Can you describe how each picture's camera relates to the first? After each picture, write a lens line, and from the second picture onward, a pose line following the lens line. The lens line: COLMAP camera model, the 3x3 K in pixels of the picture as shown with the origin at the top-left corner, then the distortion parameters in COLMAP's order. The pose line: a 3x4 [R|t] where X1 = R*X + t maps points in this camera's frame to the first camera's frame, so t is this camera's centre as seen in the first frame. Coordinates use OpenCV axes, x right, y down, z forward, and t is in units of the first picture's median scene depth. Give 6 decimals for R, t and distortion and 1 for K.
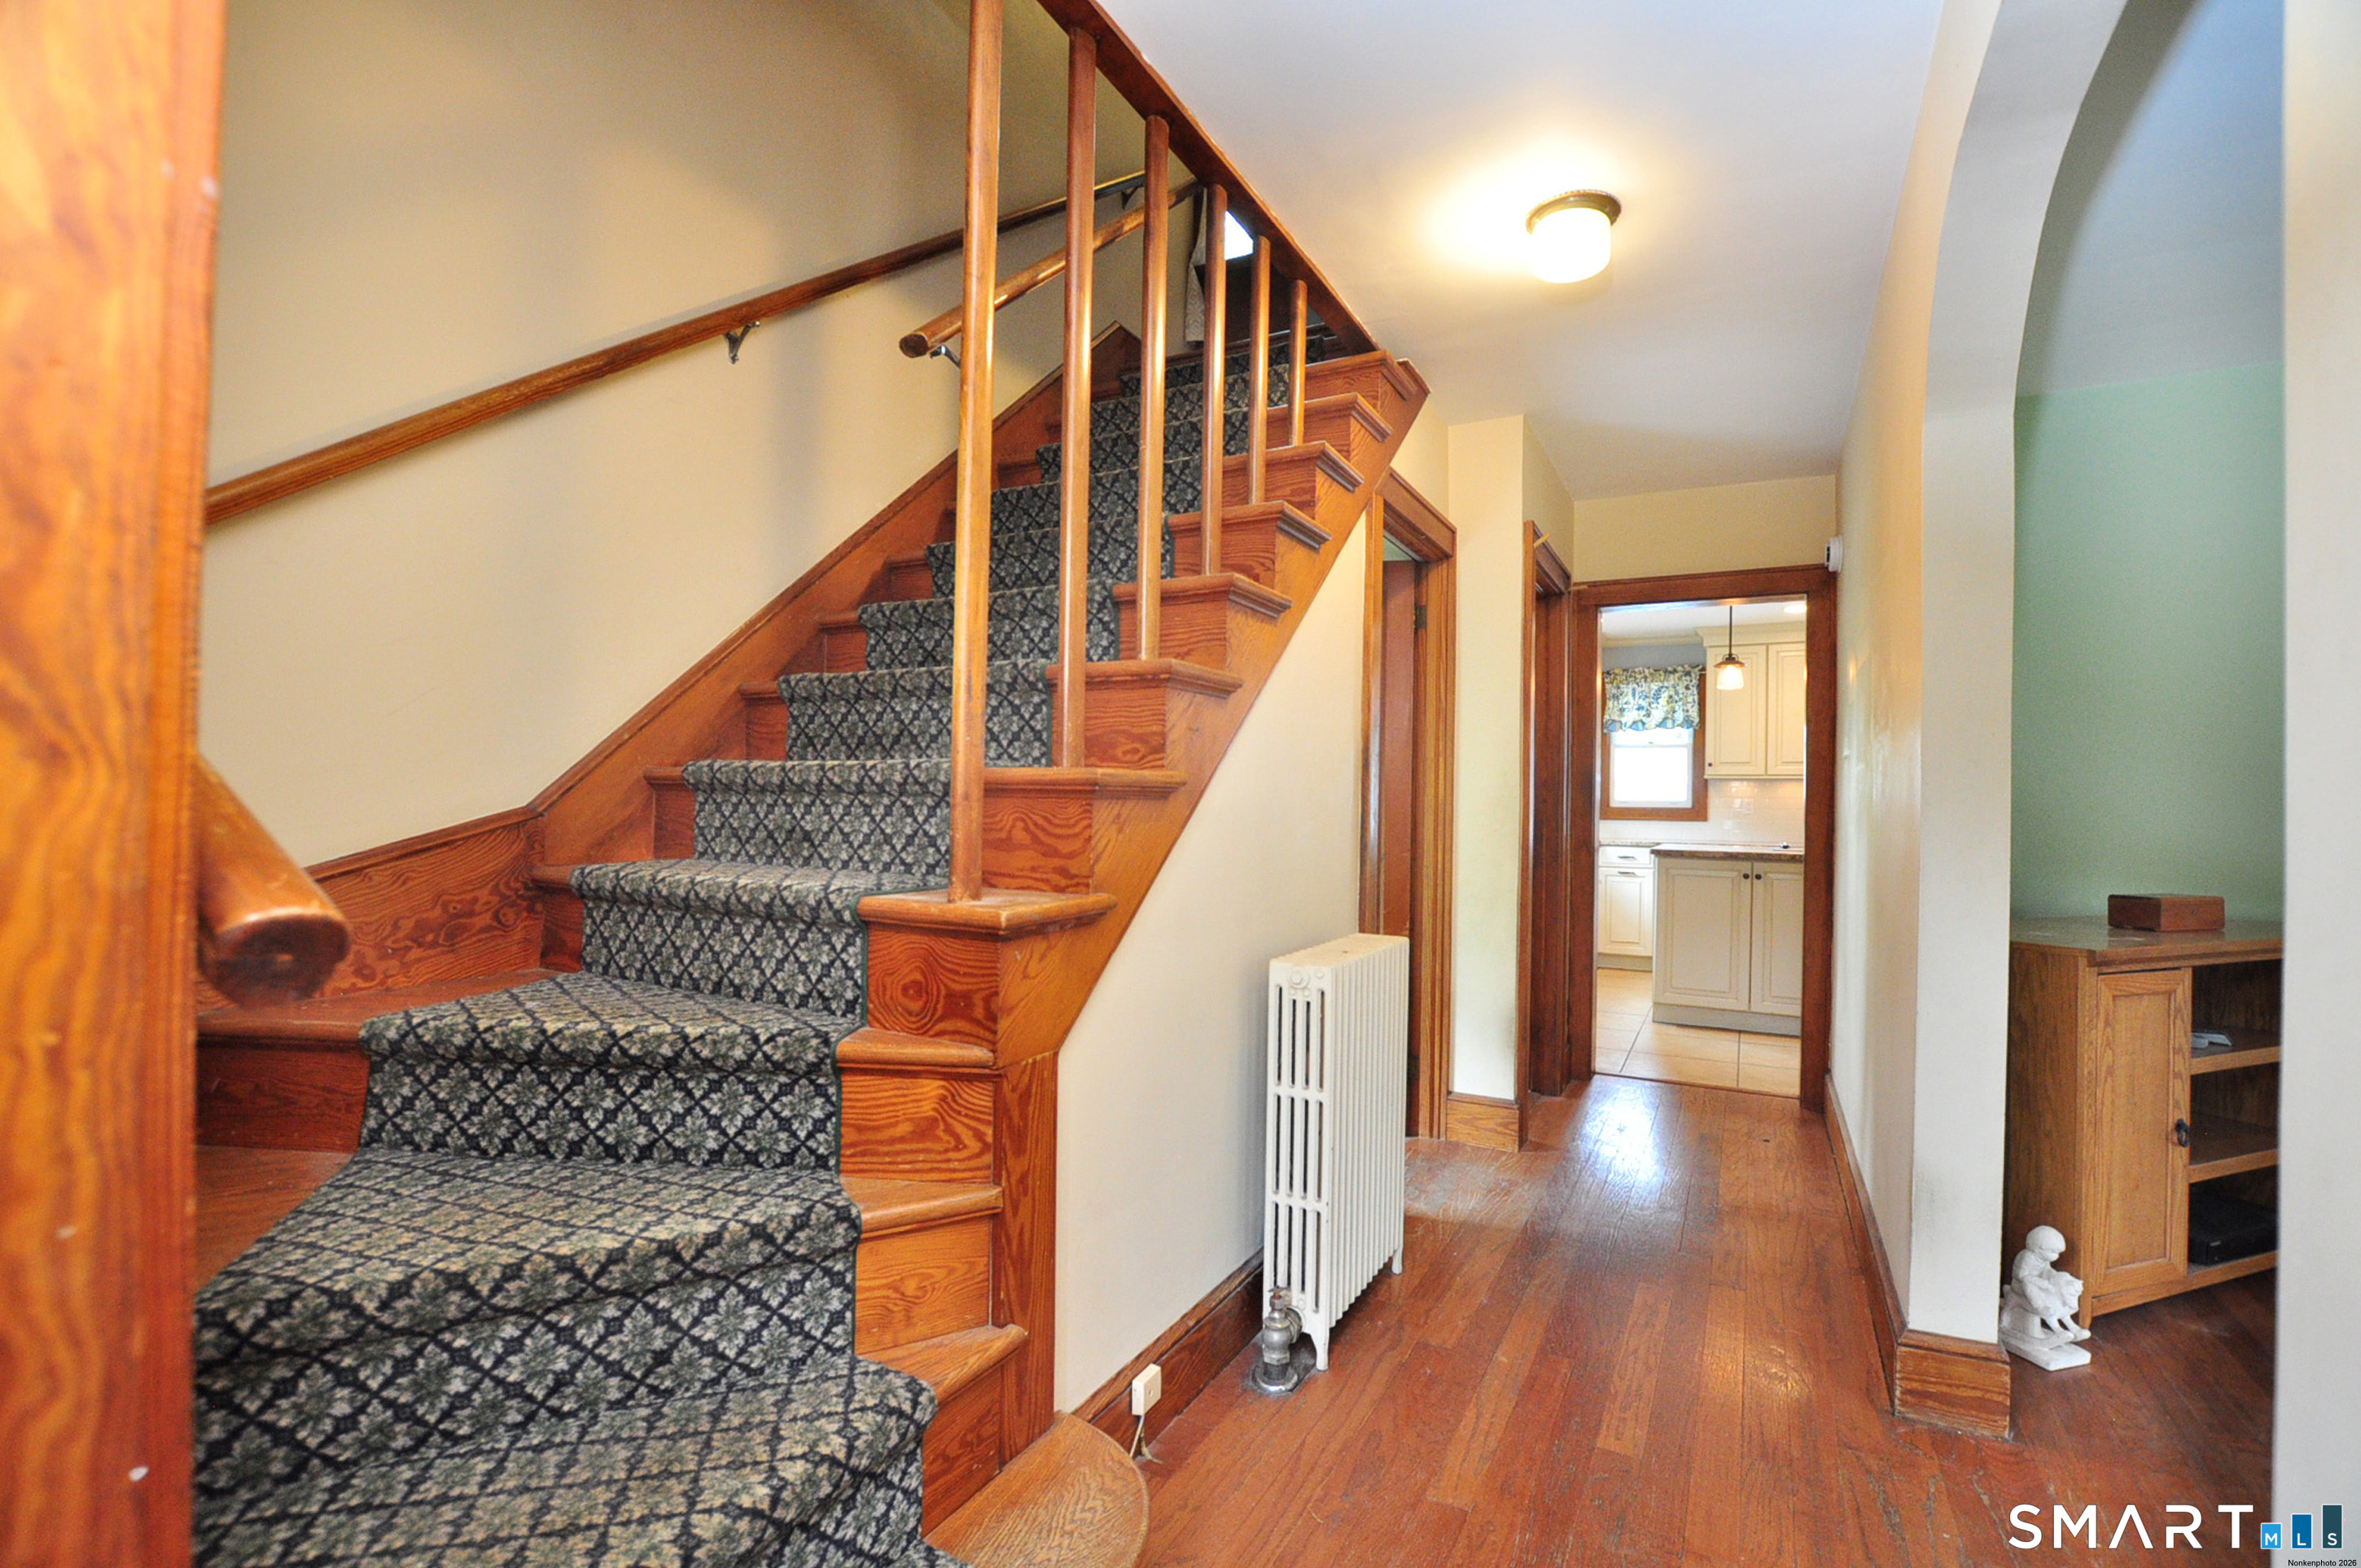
lens RADIAL K [[1040.8, 0, 1203.9], [0, 1040.8, 808.1], [0, 0, 1]] dist [-0.030877, 0.000438]
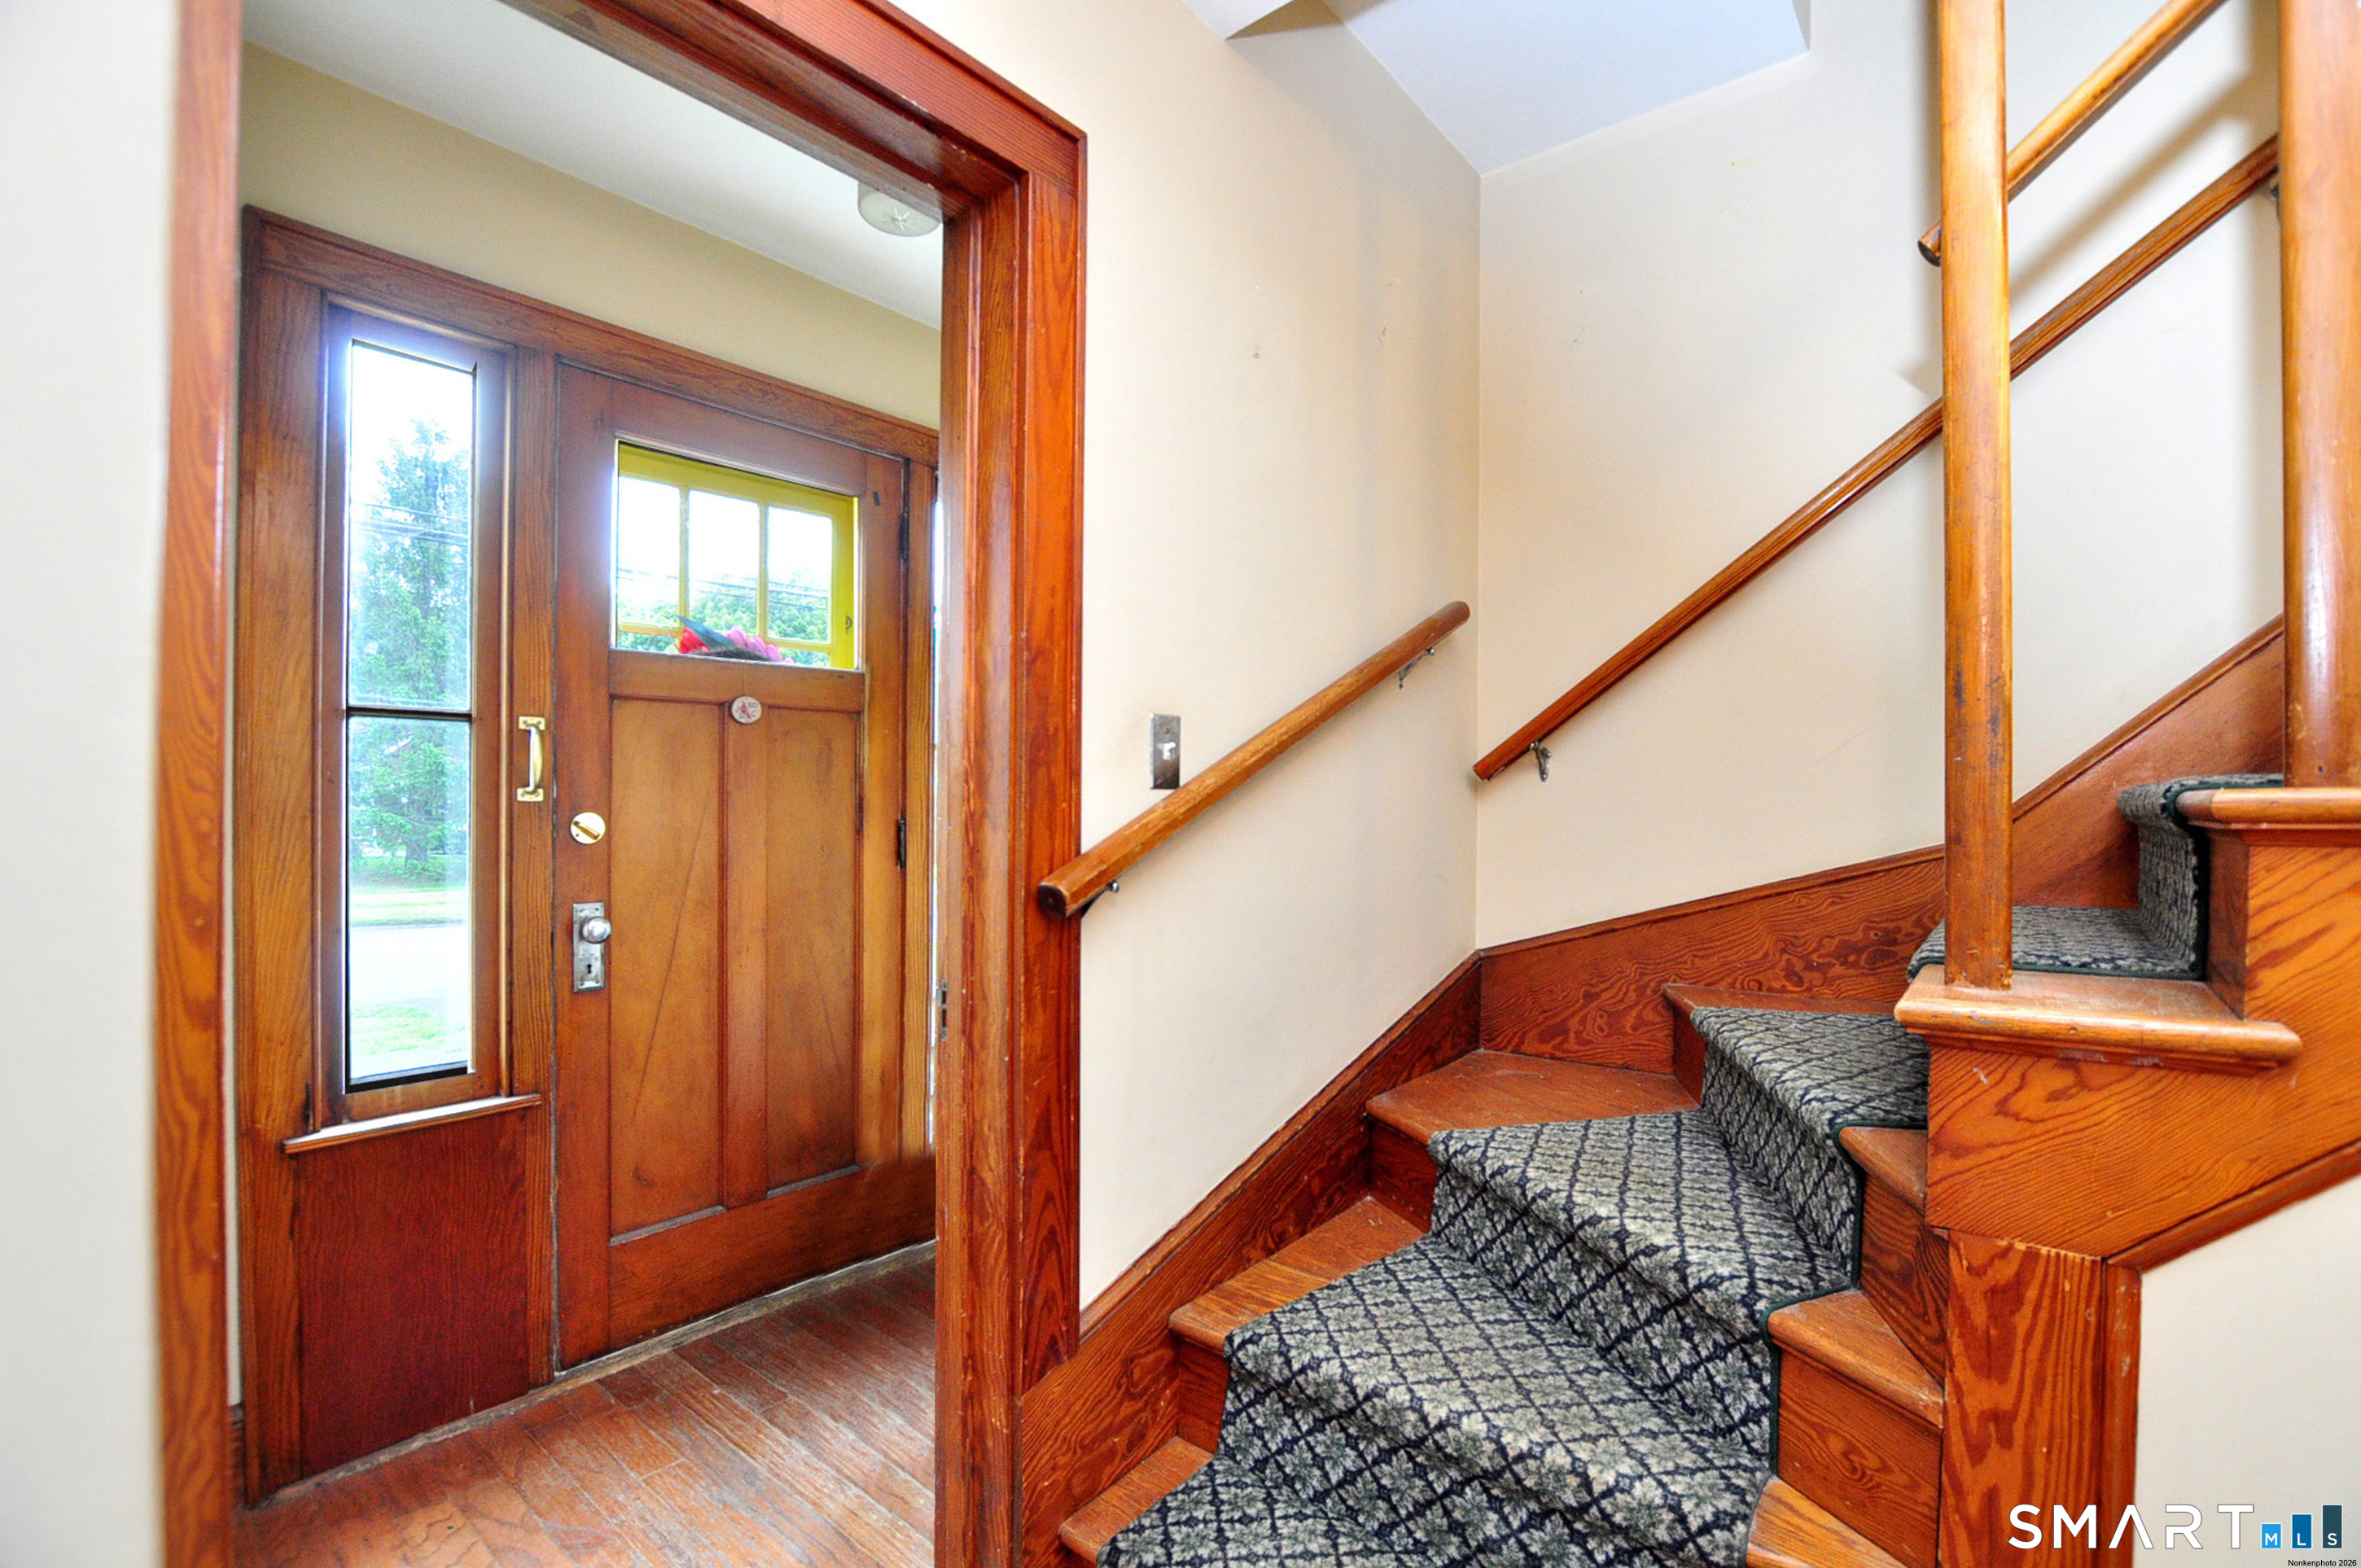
lens RADIAL K [[1040.8, 0, 1203.9], [0, 1040.8, 808.1], [0, 0, 1]] dist [-0.030877, 0.000438]
pose [[-0.191029, -0.015618, -0.981460, 0.619599], [-0.002932, 0.999878, -0.015341, -0.022061], [0.981580, -0.000053, -0.191051, 0.690265]]
